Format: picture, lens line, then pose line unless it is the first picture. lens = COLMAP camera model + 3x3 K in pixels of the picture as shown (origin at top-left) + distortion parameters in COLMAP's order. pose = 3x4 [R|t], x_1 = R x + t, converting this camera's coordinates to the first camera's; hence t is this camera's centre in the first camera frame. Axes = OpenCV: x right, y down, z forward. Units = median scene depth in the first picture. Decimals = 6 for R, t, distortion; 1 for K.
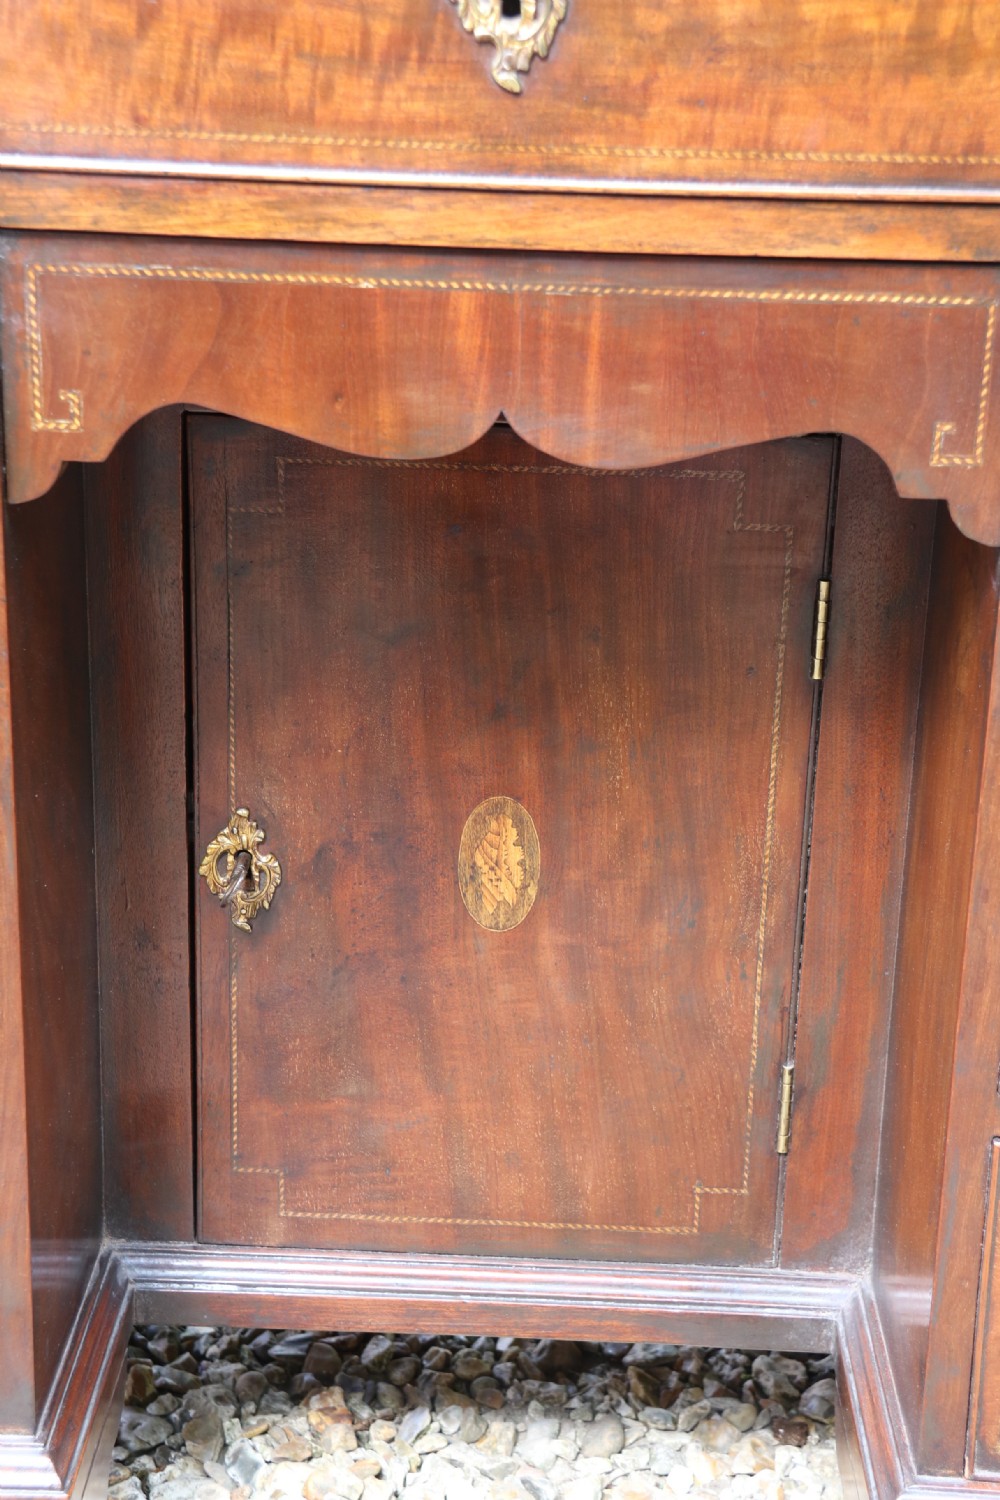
lens RADIAL K [[2304.6, 0, 478.2], [0, 2304.6, 749.0], [0, 0, 1]] dist [0.051332, 0.594860]
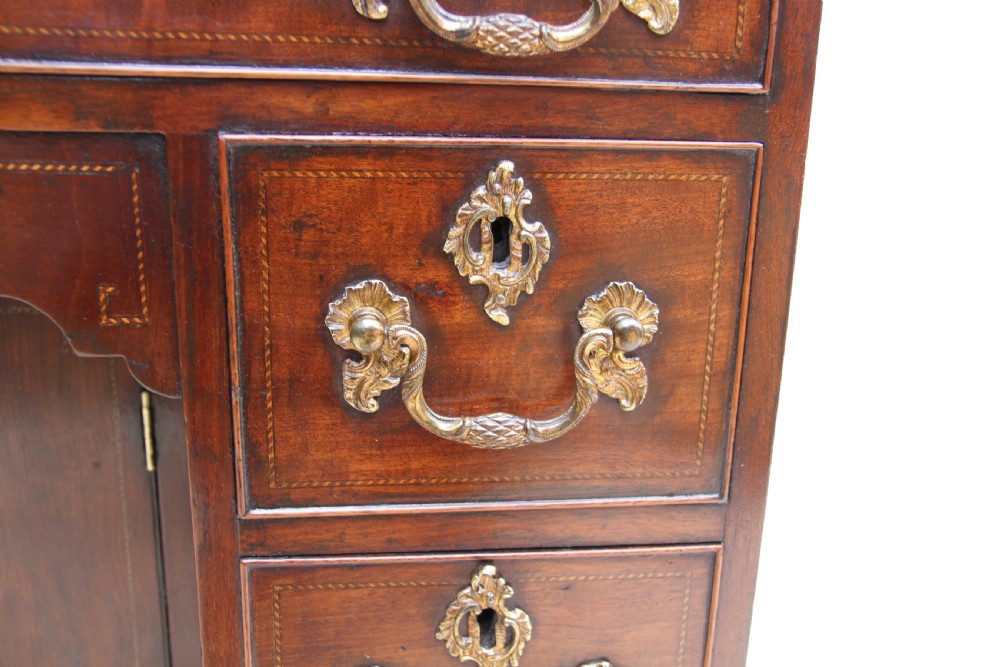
lens RADIAL K [[1090.5, 0, 522.3], [0, 1090.5, 334.5], [0, 0, 1]] dist [-0.060696, -0.004400]
pose [[0.983695, -0.045019, 0.174120, 0.238920], [0.047148, 0.998855, -0.008110, -0.085092], [-0.173556, 0.016187, 0.984691, 0.396311]]
